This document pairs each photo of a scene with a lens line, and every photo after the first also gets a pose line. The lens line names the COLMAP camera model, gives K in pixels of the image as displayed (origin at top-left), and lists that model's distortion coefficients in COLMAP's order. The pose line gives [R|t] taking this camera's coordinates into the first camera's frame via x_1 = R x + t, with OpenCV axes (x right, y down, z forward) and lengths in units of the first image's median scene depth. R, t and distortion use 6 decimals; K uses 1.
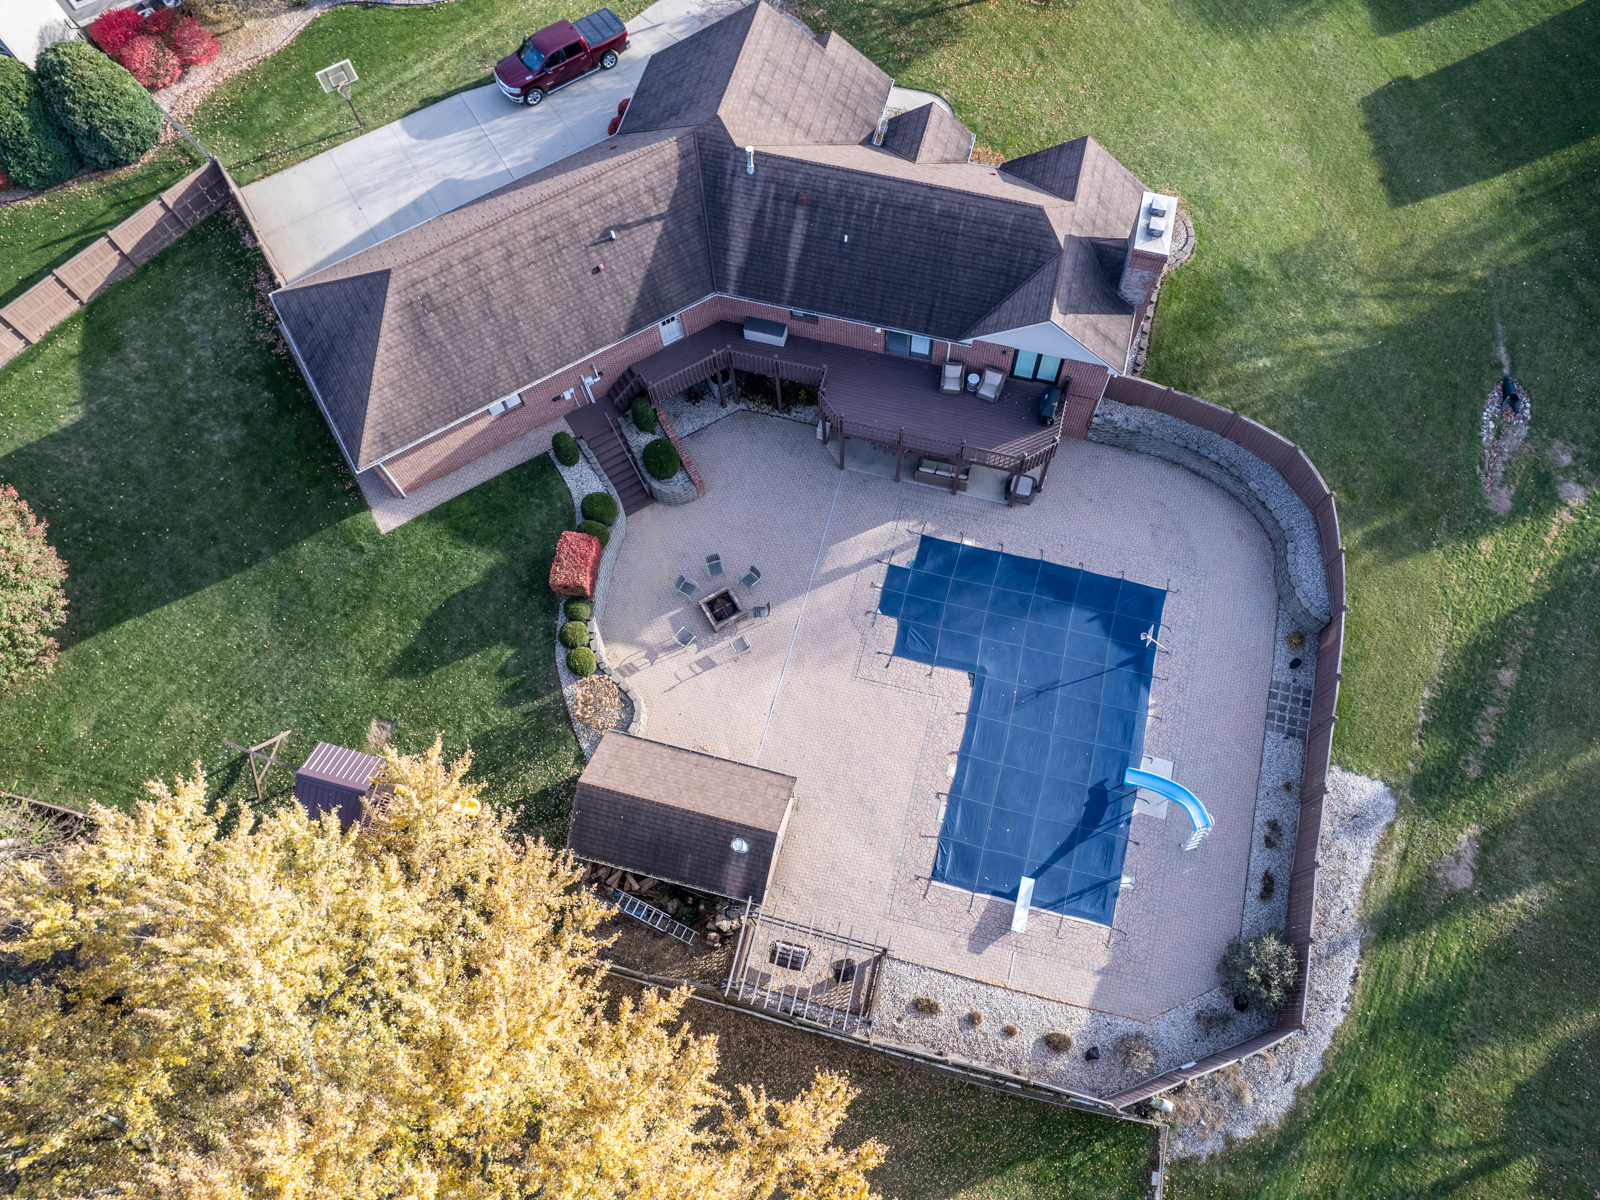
lens RADIAL K [[1031.9, 0, 800.0], [0, 1031.9, 600.0], [0, 0, 1]] dist [0.034211, -0.000711]
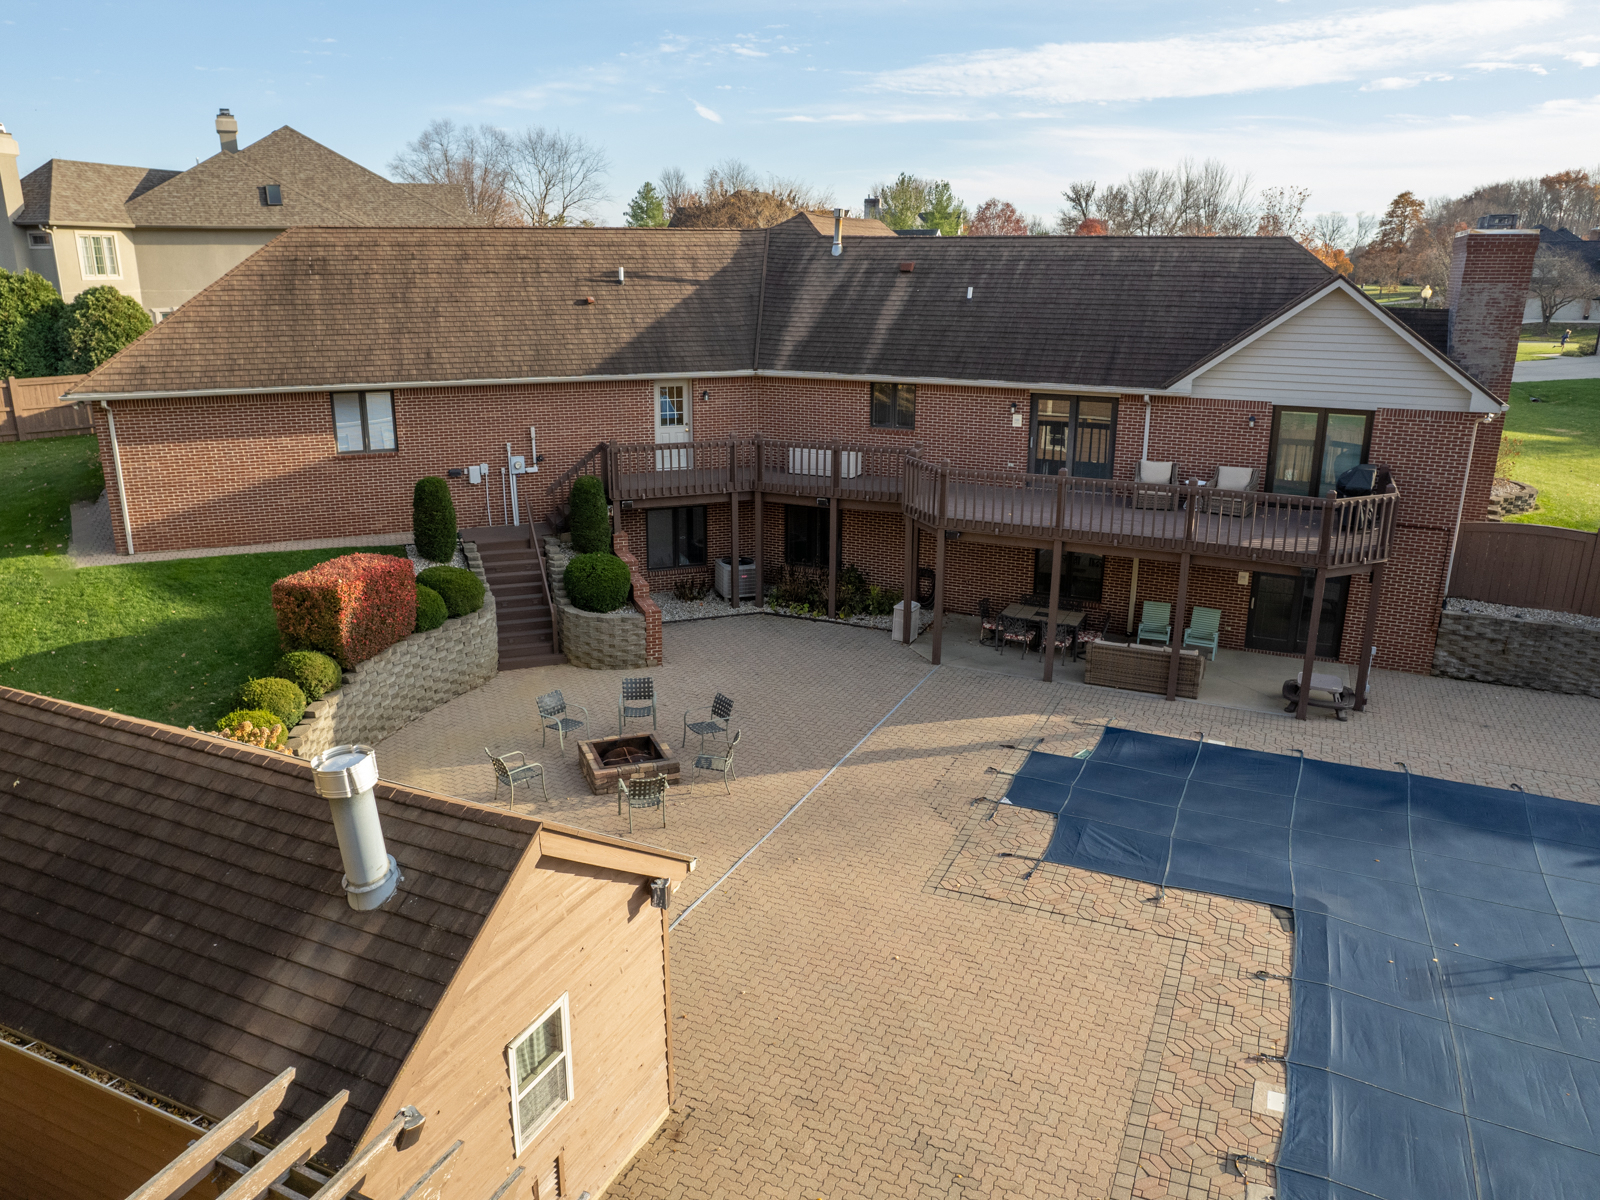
lens RADIAL K [[1128.3, 0, 774.1], [0, 1128.3, 601.7], [0, 0, 1]] dist [-0.014642, 0.000450]
pose [[0.983200, 0.090202, -0.158684, 0.051055], [-0.179432, 0.637097, -0.749608, 0.303895], [0.033481, 0.765487, 0.642579, 0.666188]]
